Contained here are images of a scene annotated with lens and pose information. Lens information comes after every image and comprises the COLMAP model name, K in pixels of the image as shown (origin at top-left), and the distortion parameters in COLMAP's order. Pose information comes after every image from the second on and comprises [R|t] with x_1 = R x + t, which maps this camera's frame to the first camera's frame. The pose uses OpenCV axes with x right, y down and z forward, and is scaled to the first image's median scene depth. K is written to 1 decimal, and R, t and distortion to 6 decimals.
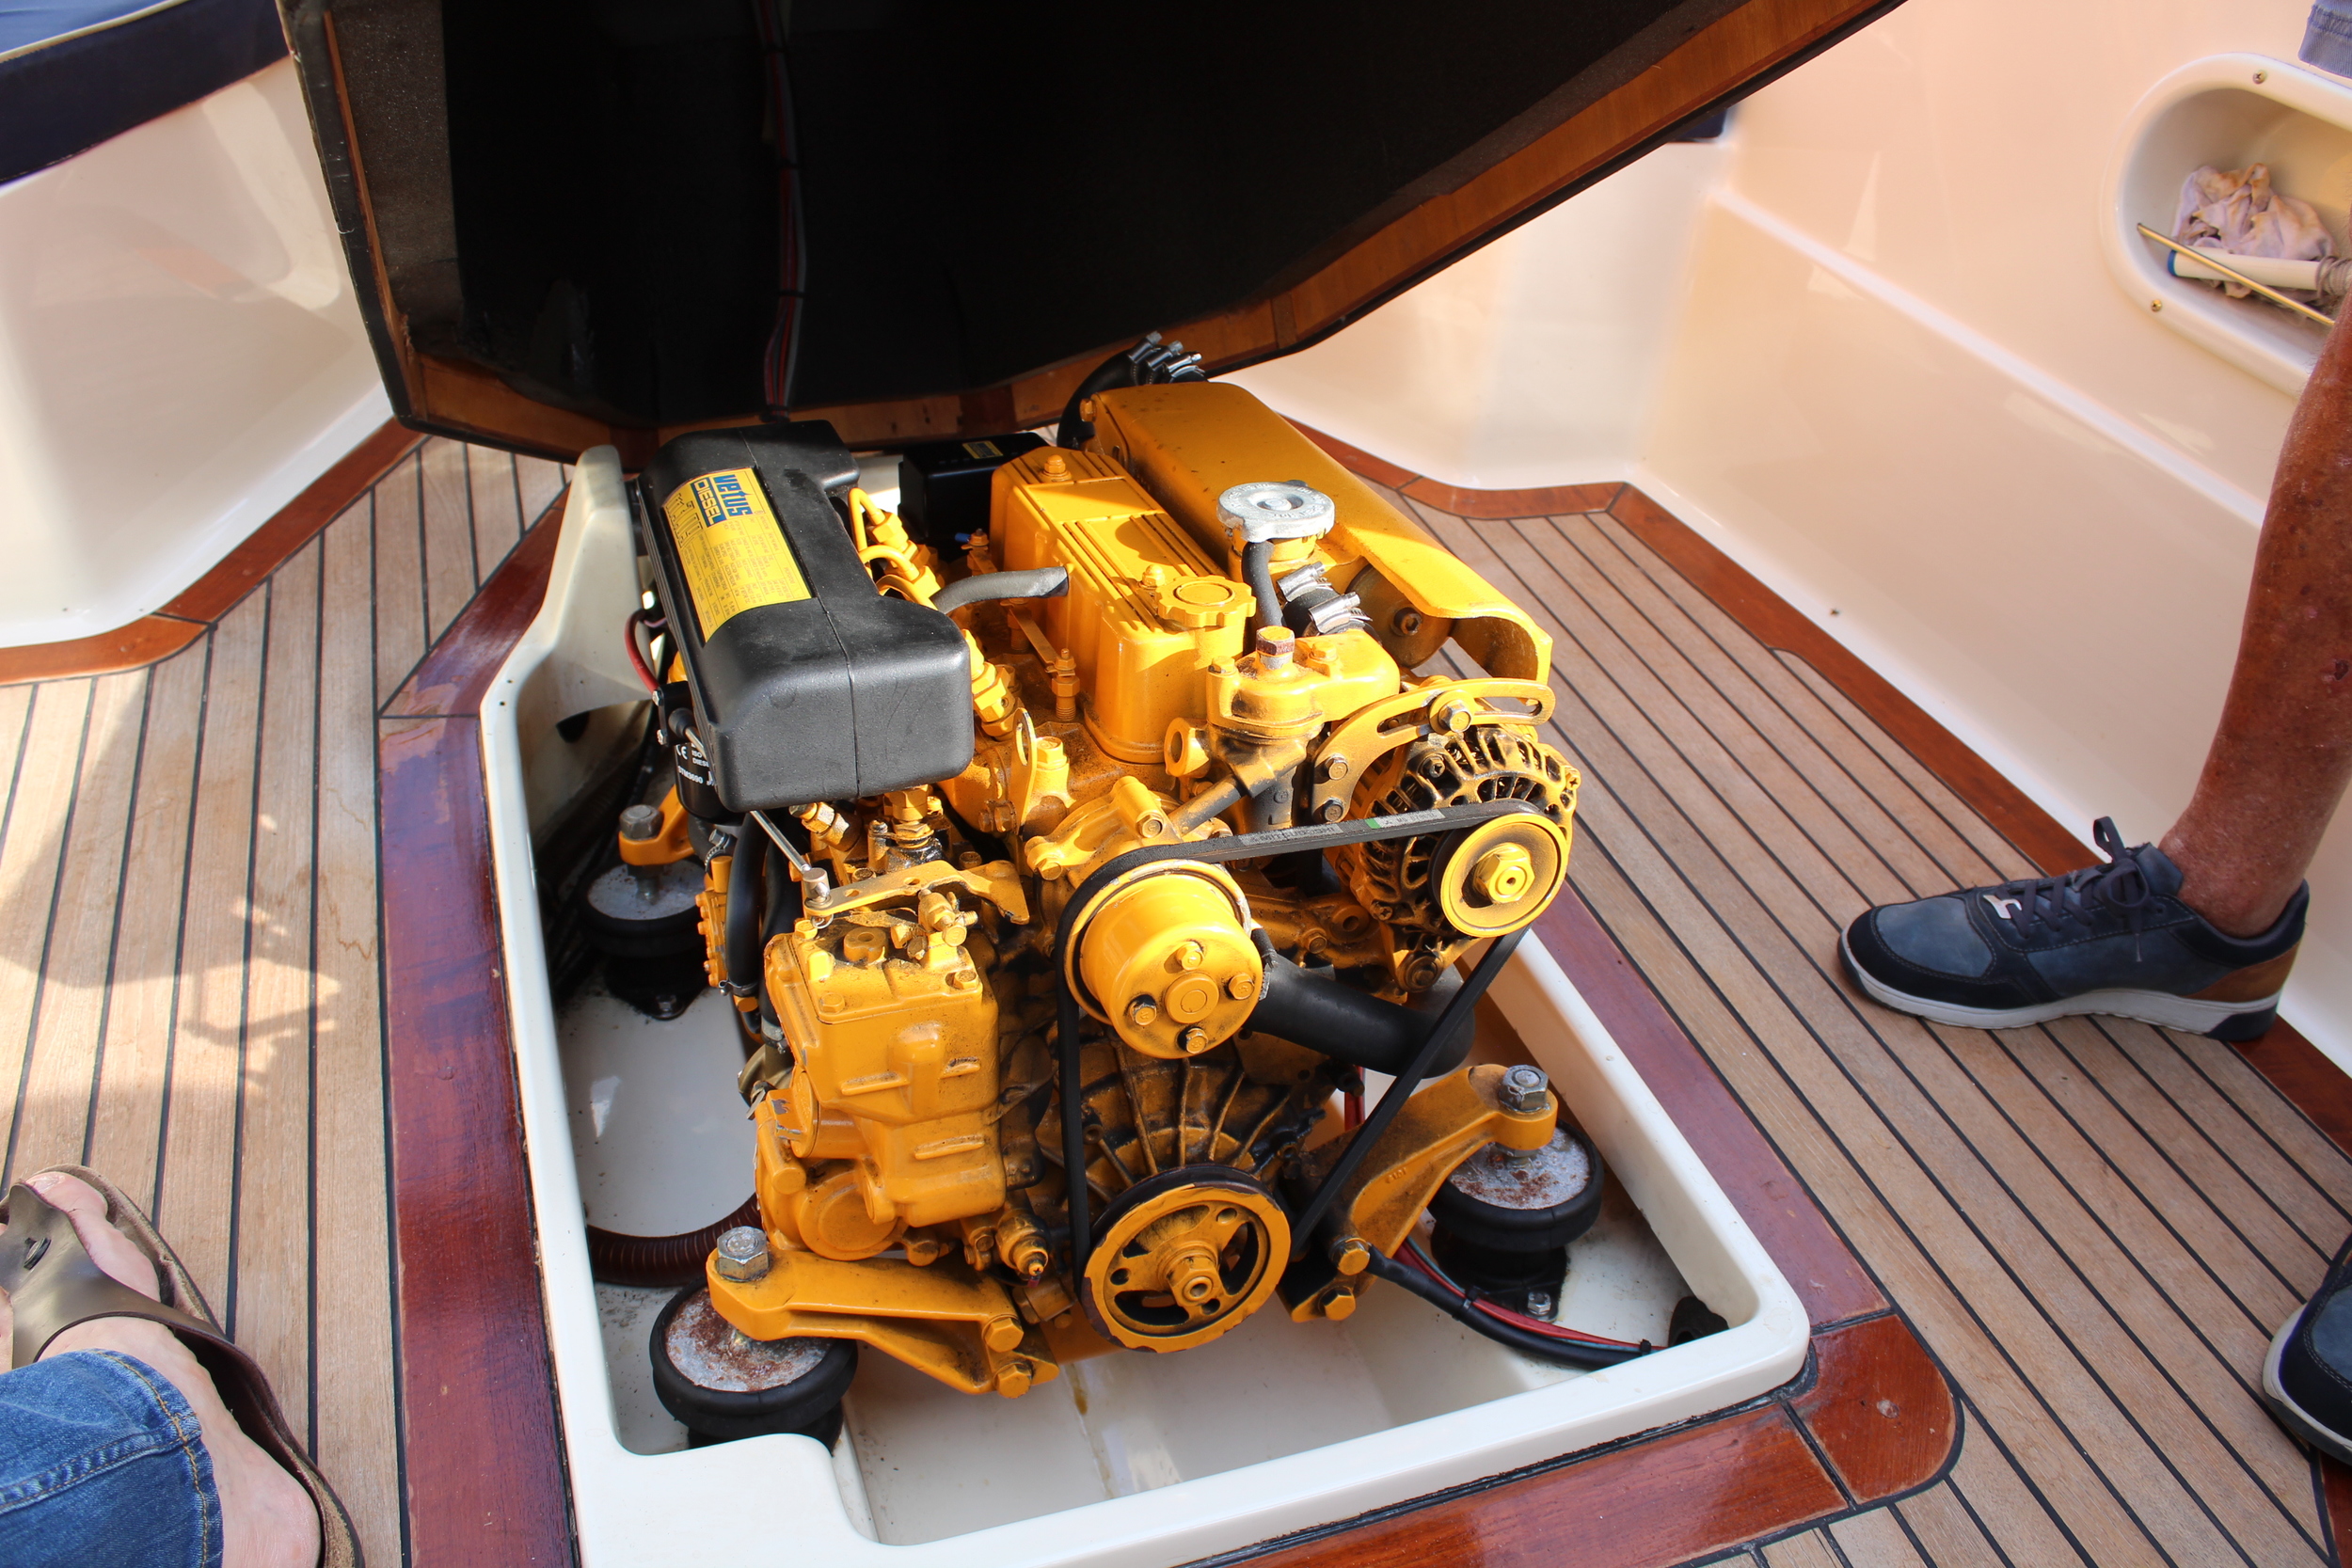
lens RADIAL K [[1997.3, 0, 1197.3], [0, 1997.3, 788.5], [0, 0, 1]] dist [-0.157251, 0.136851]
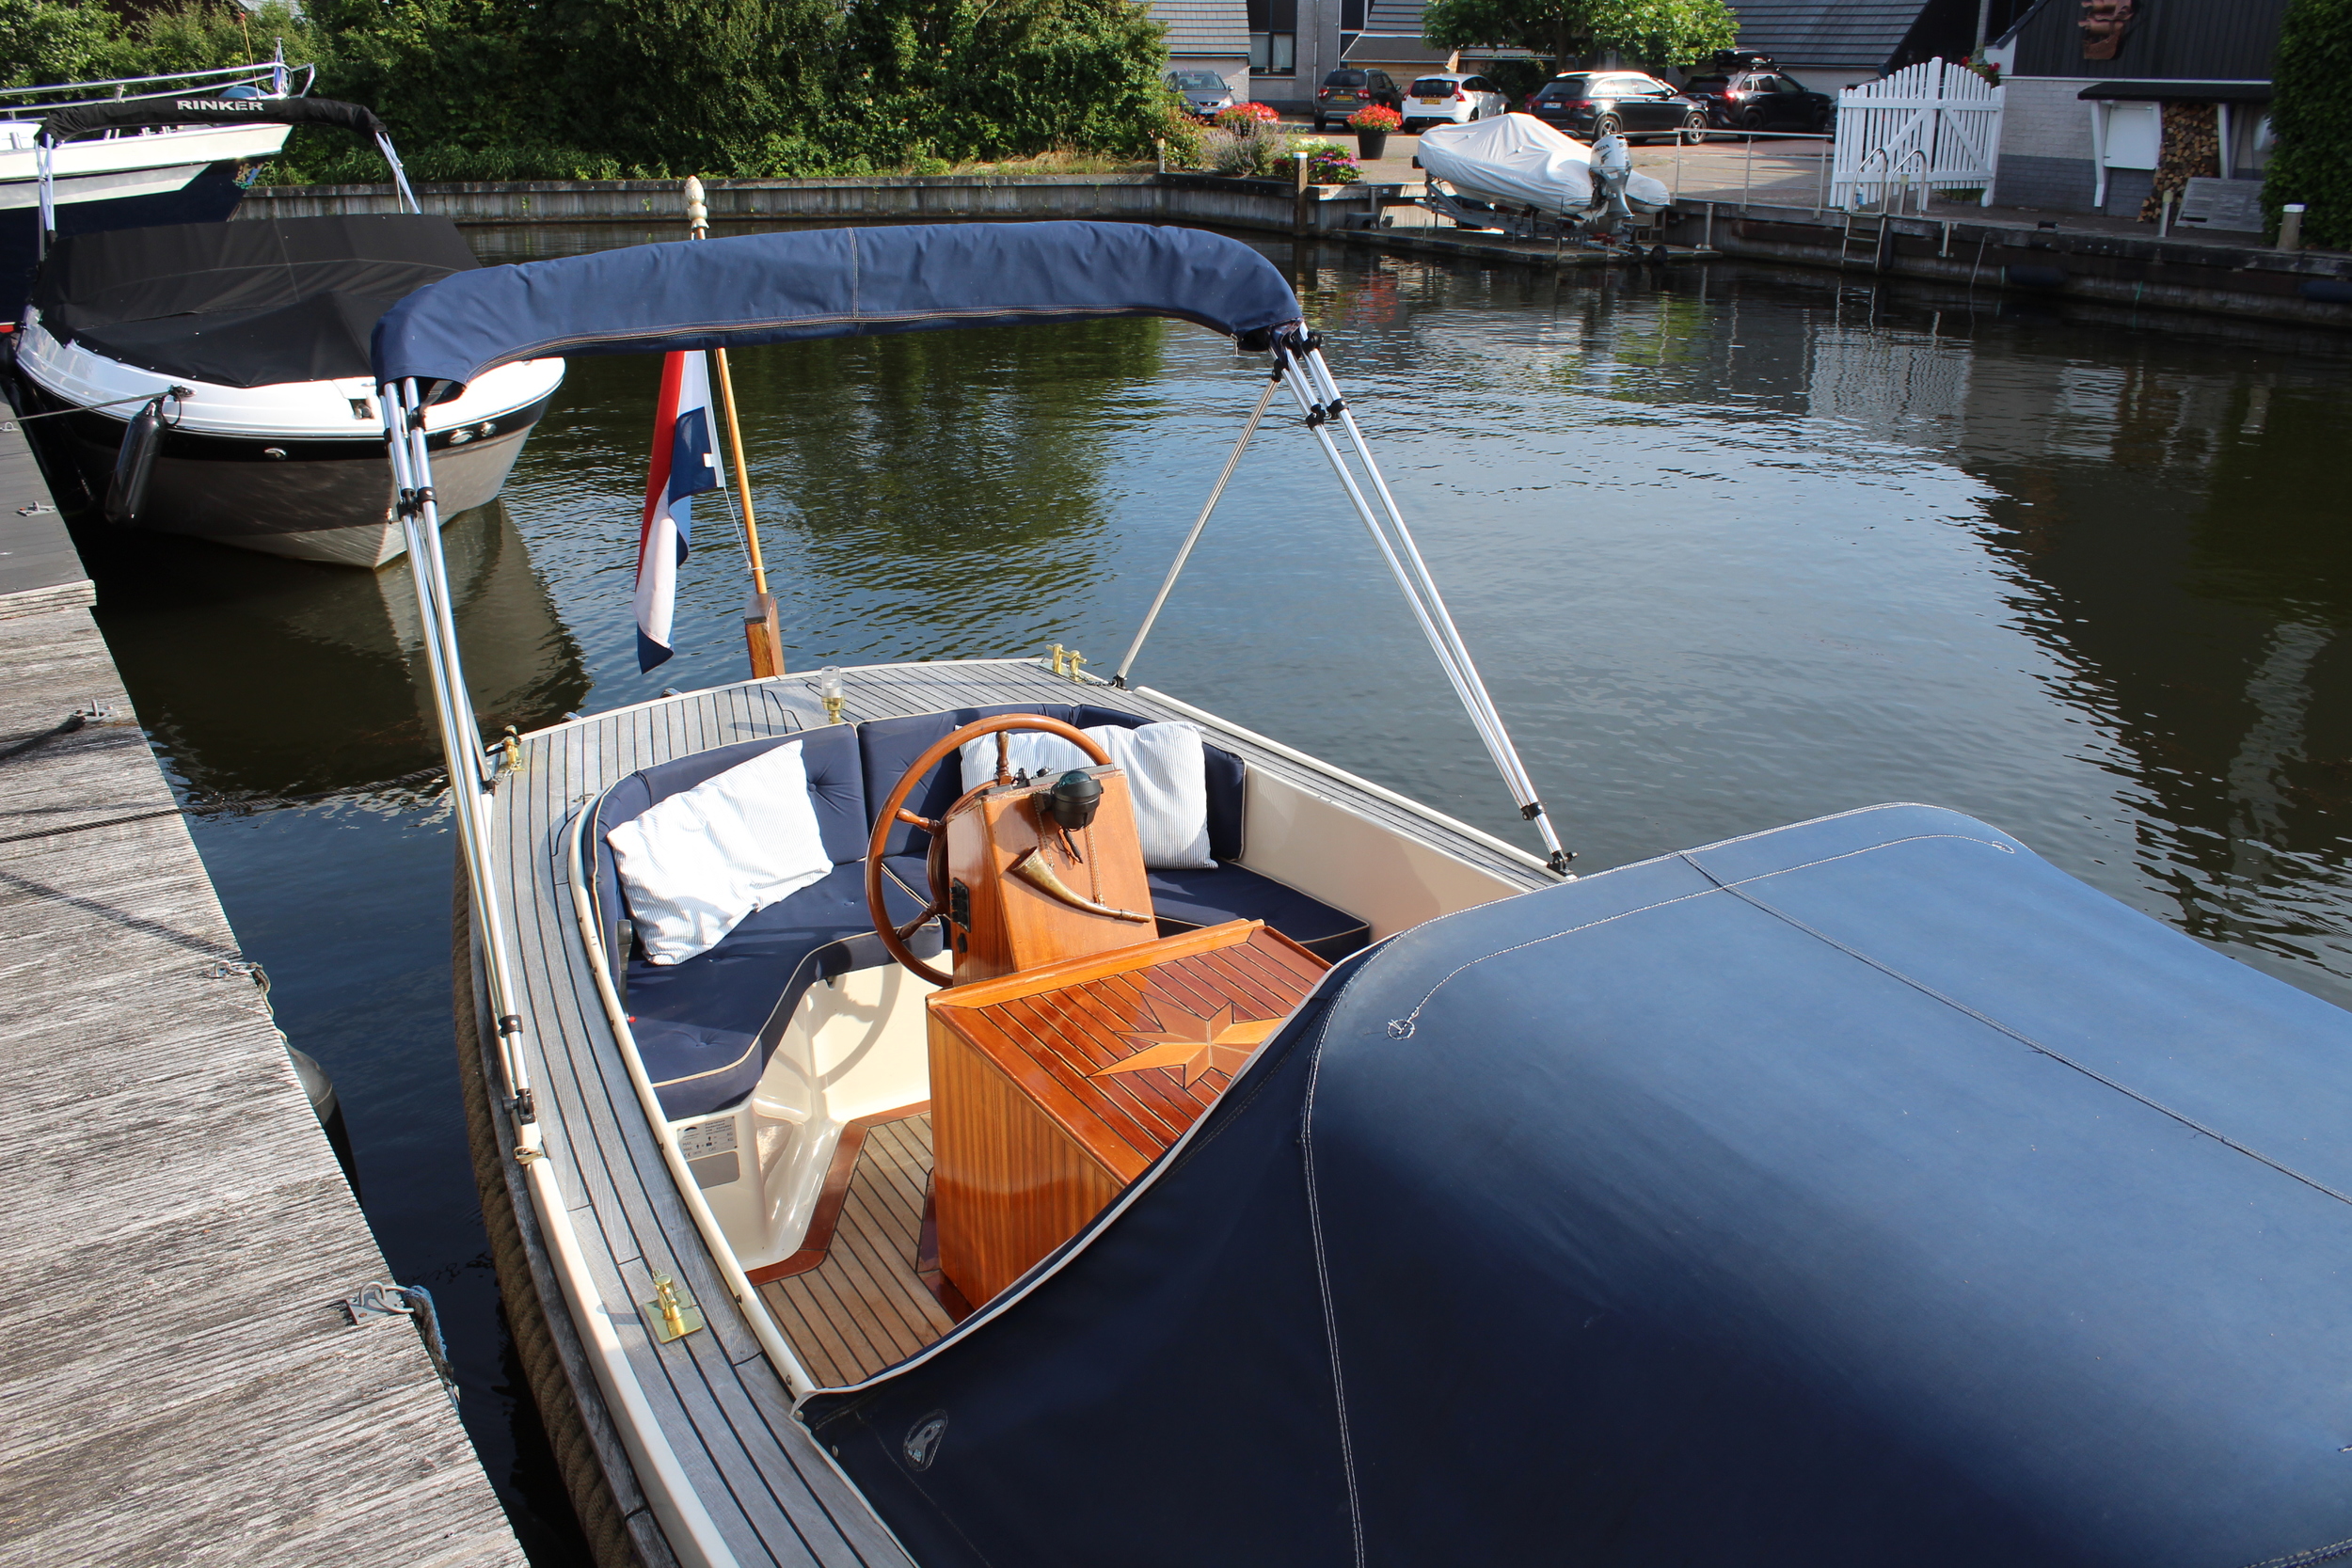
lens RADIAL K [[1997.3, 0, 1192.8], [0, 1997.3, 784.7], [0, 0, 1]] dist [-0.157251, 0.136851]
pose [[0.977499, -0.135165, 0.161944, -0.393893], [0.171708, 0.955795, -0.238690, 0.033537], [-0.122523, 0.261127, 0.957497, -1.766180]]
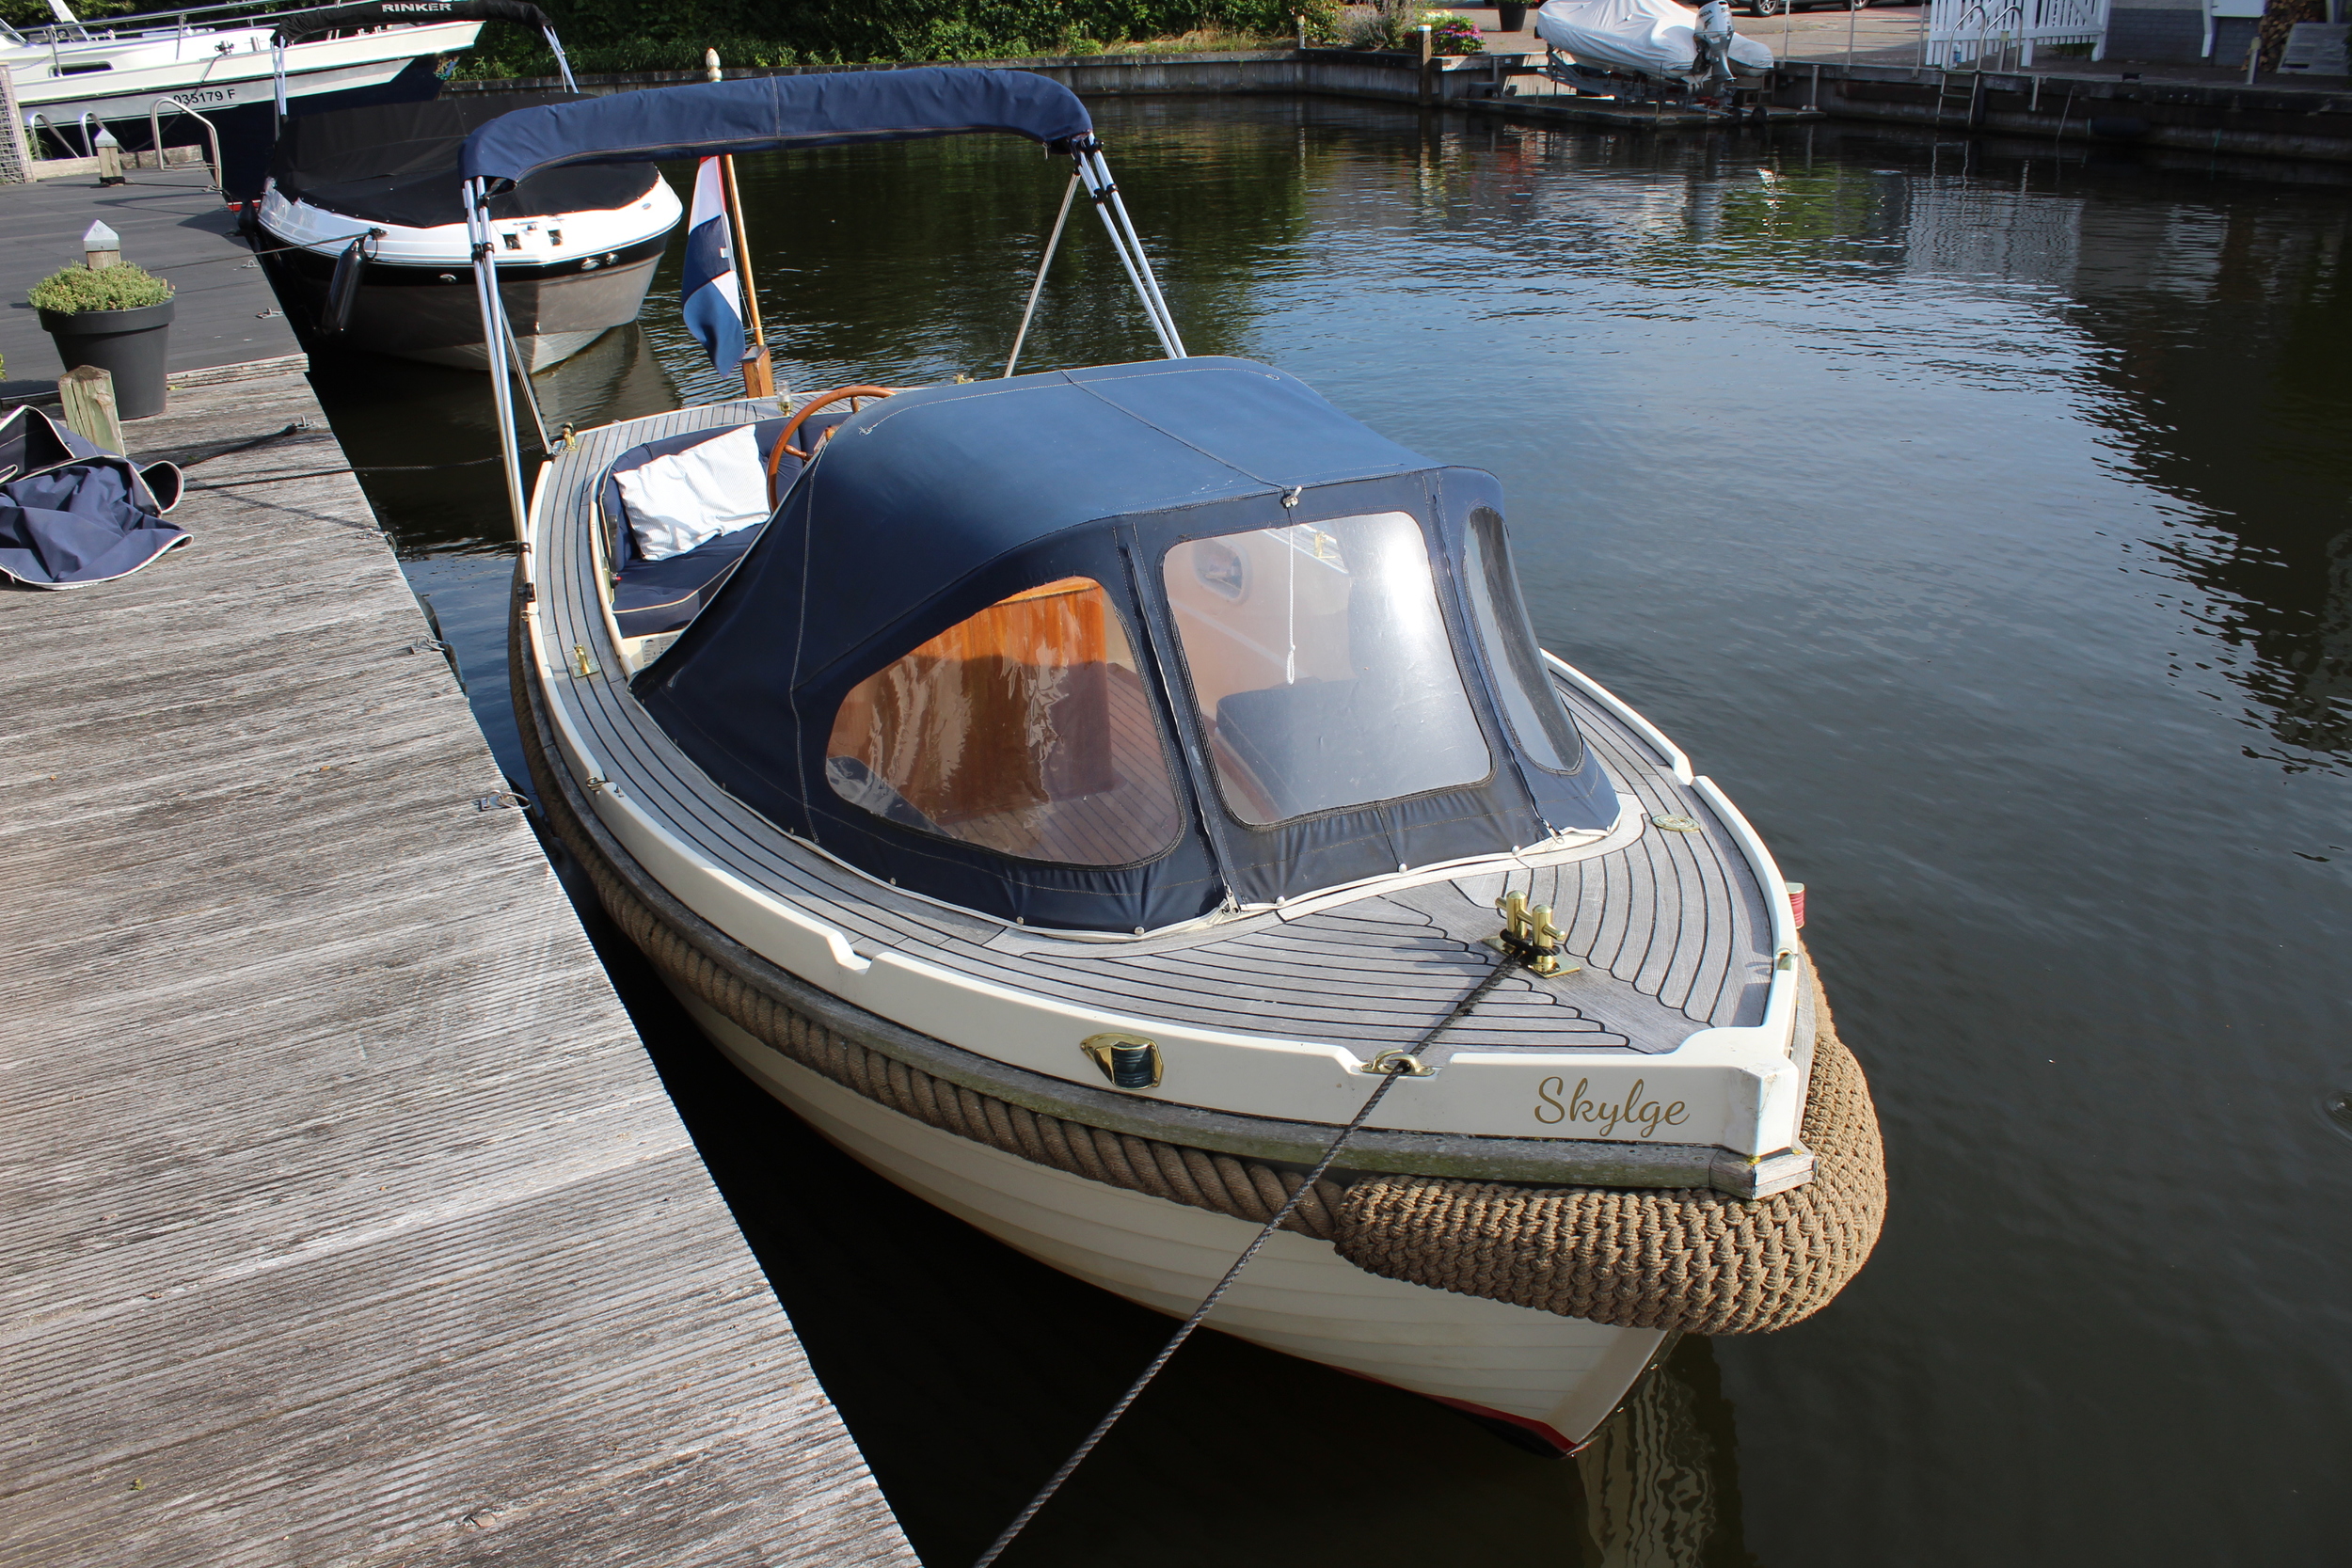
lens RADIAL K [[1997.3, 0, 1179.7], [0, 1997.3, 794.6], [0, 0, 1]] dist [-0.157251, 0.136851]
pose [[0.990420, -0.131511, 0.042111, 0.196609], [0.137291, 0.970520, -0.198095, 1.007426], [-0.014818, 0.201978, 0.979278, -3.087357]]
